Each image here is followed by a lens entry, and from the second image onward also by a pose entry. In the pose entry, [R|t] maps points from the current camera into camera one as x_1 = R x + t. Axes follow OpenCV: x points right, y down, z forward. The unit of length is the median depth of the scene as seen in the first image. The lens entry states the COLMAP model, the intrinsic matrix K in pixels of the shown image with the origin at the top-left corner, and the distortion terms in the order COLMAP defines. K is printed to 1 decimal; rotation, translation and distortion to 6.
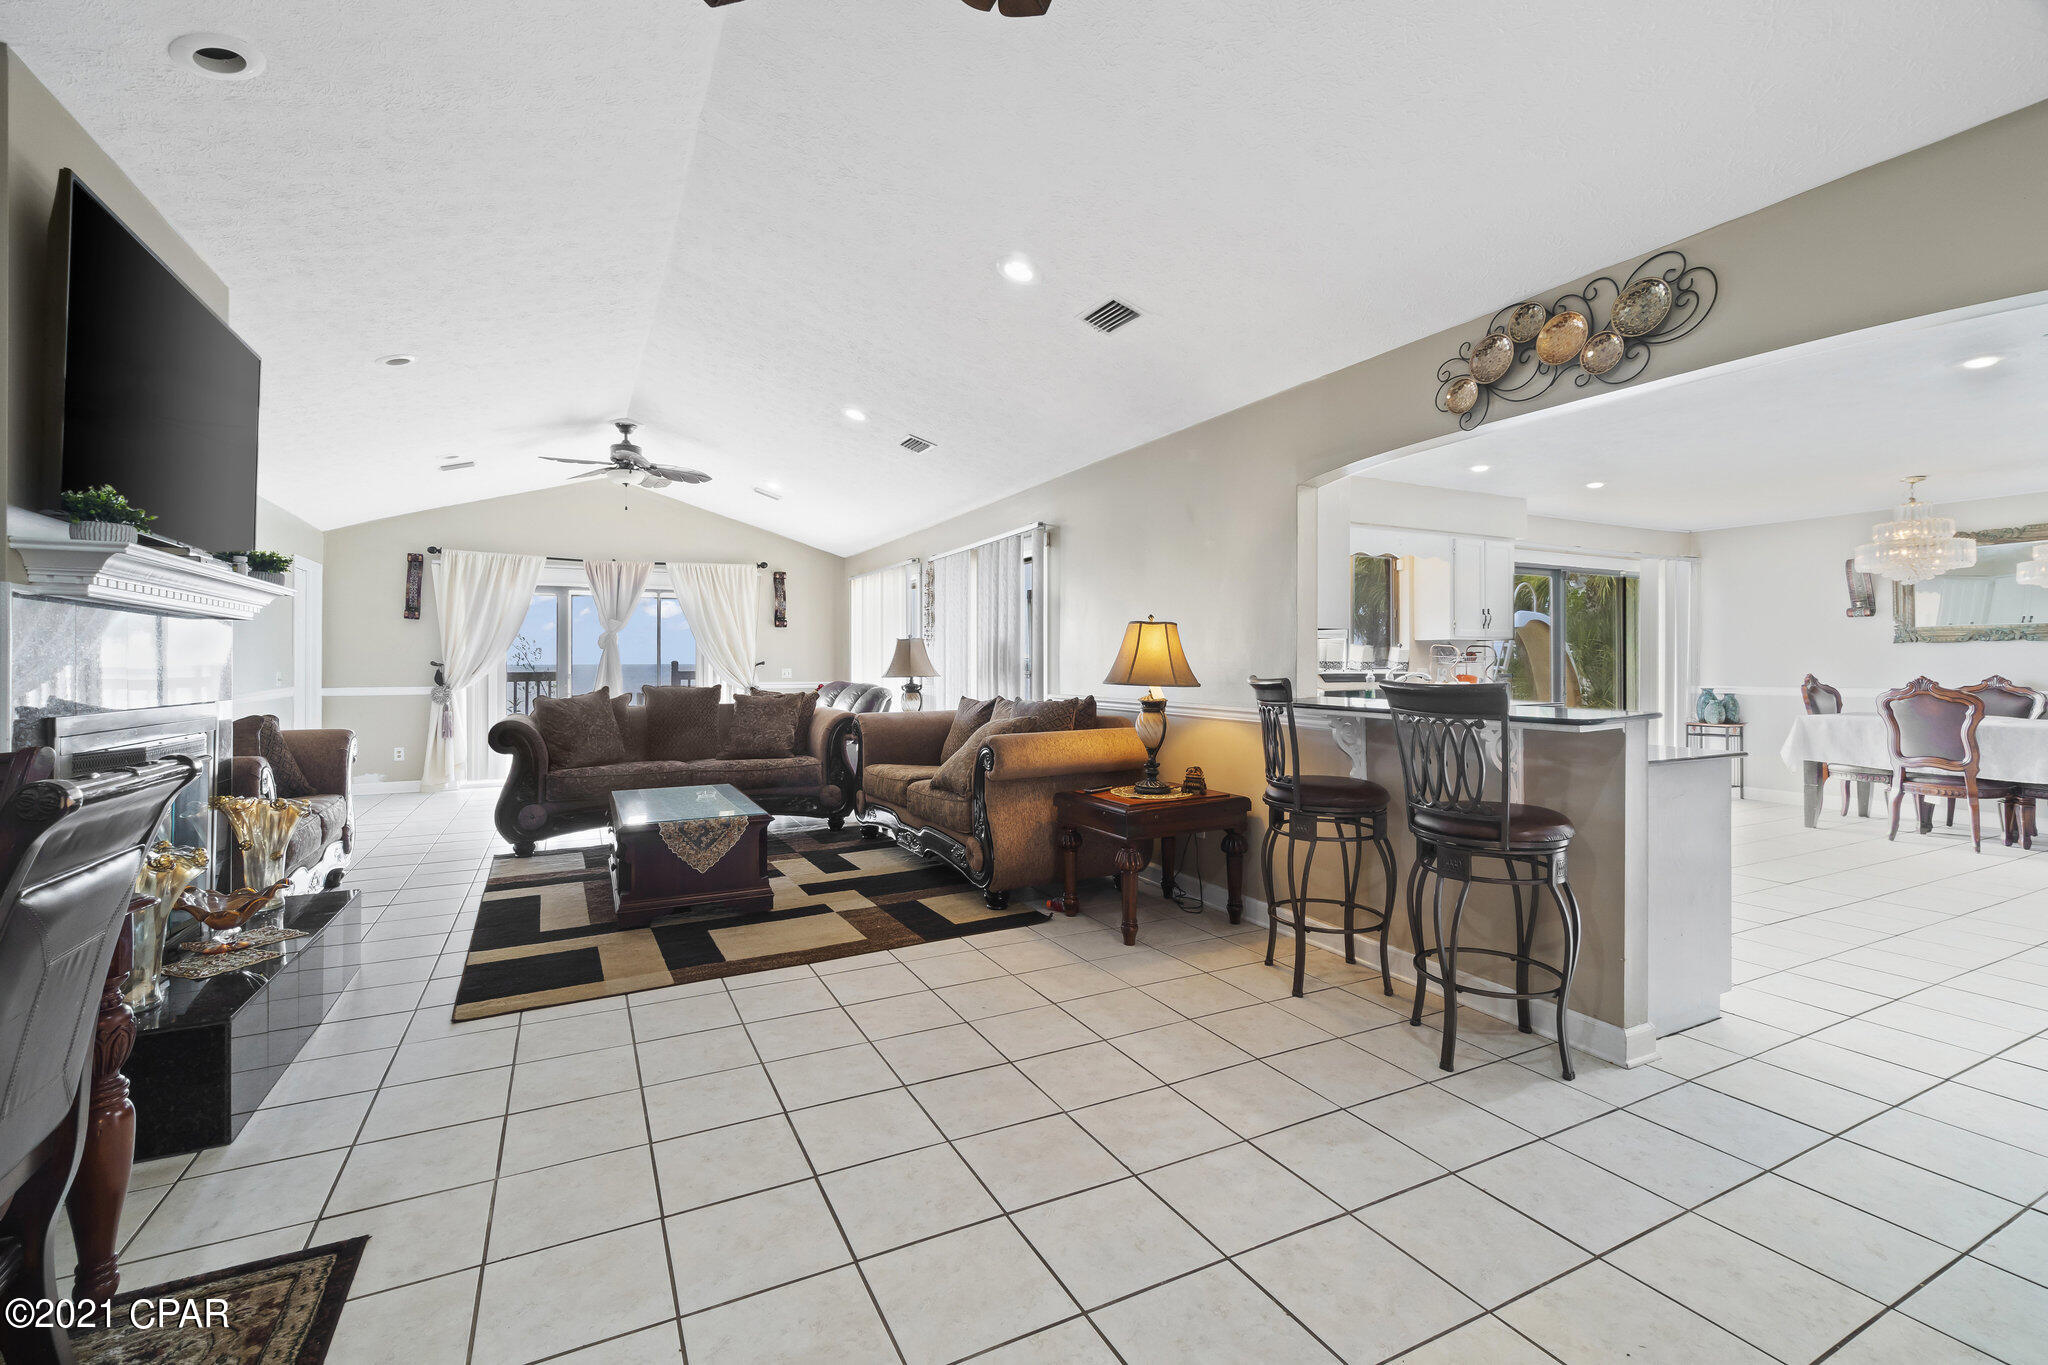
lens RADIAL K [[891.1, 0, 1019.6], [0, 891.1, 659.2], [0, 0, 1]] dist [-0.005283, 0.001046]
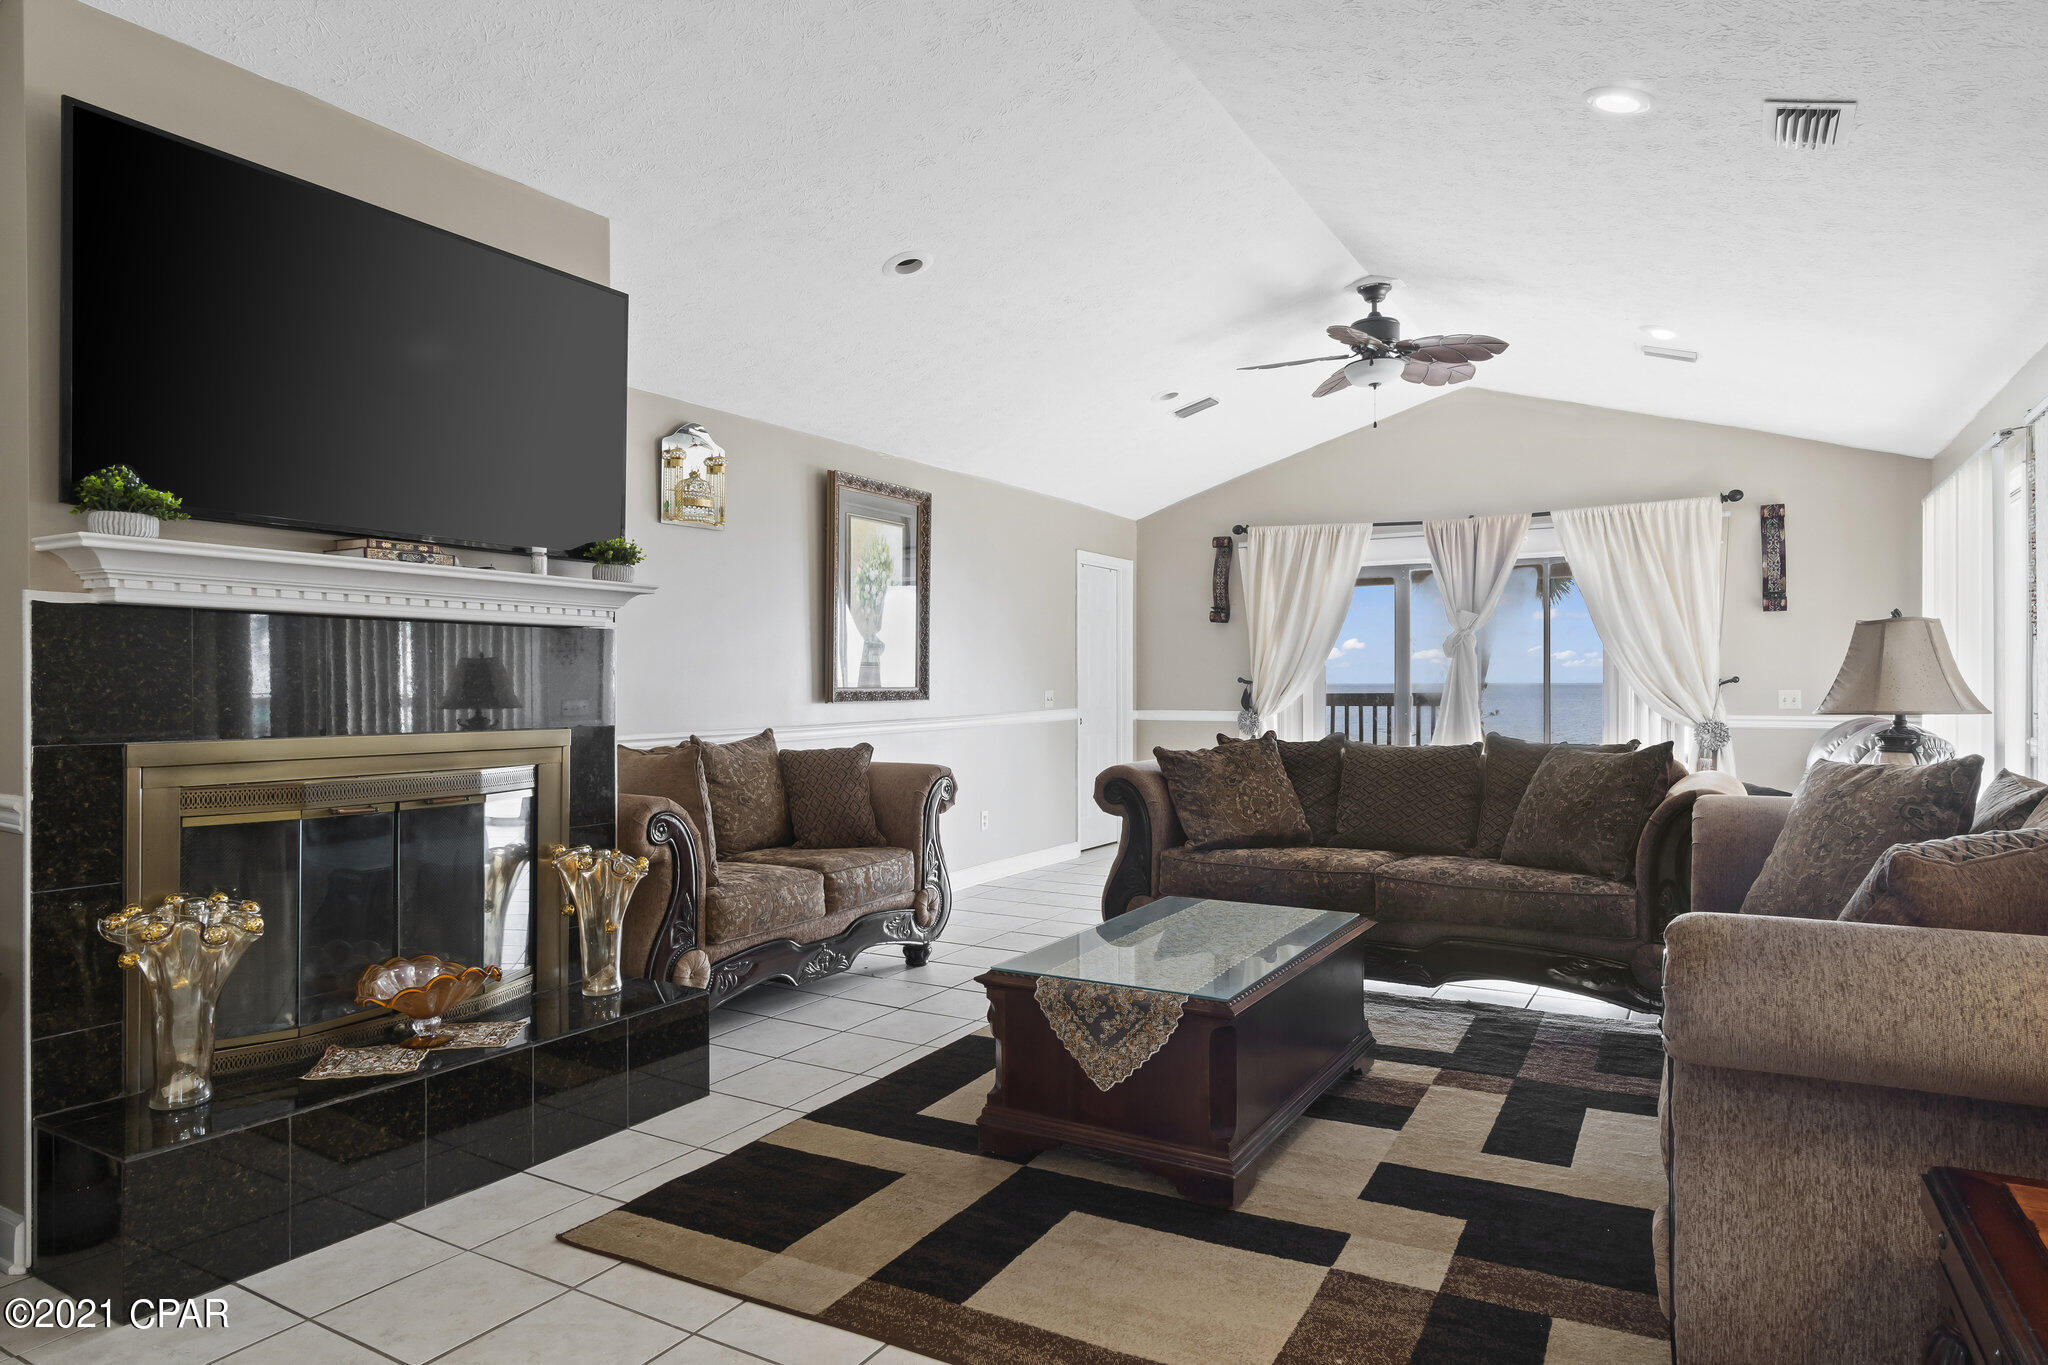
lens RADIAL K [[1210.1, 0, 1026.9], [0, 1210.1, 688.3], [0, 0, 1]] dist [-0.001677, -0.000104]
pose [[0.545346, 0.006066, -0.838189, 0.143468], [0.003896, 0.999945, 0.009771, 0.001030], [0.838202, -0.008594, 0.545292, 0.415544]]
